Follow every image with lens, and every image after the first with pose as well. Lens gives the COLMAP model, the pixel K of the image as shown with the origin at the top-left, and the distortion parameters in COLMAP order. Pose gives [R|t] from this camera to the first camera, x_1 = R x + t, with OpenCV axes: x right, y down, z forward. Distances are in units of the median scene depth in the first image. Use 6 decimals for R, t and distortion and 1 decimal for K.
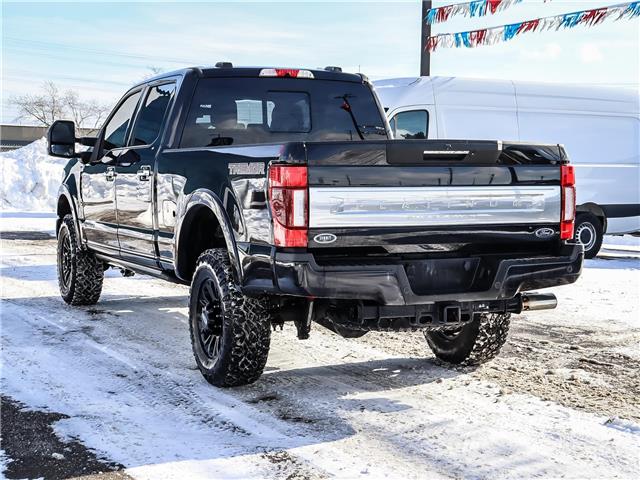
lens RADIAL K [[1205.3, 0, 320.0], [0, 1205.3, 239.1], [0, 0, 1]] dist [0.054428, 0.000000]
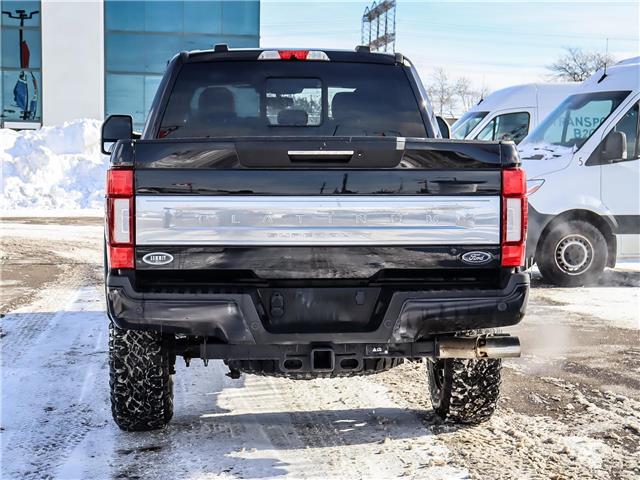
lens RADIAL K [[1348.4, 0, 320.1], [0, 1348.4, 241.8], [0, 0, 1]] dist [0.200095, 0.000000]
pose [[0.936867, 0.021554, -0.349020, 0.389082], [-0.021738, 0.999758, 0.003391, -0.015798], [0.349009, 0.004411, 0.937109, 0.165272]]
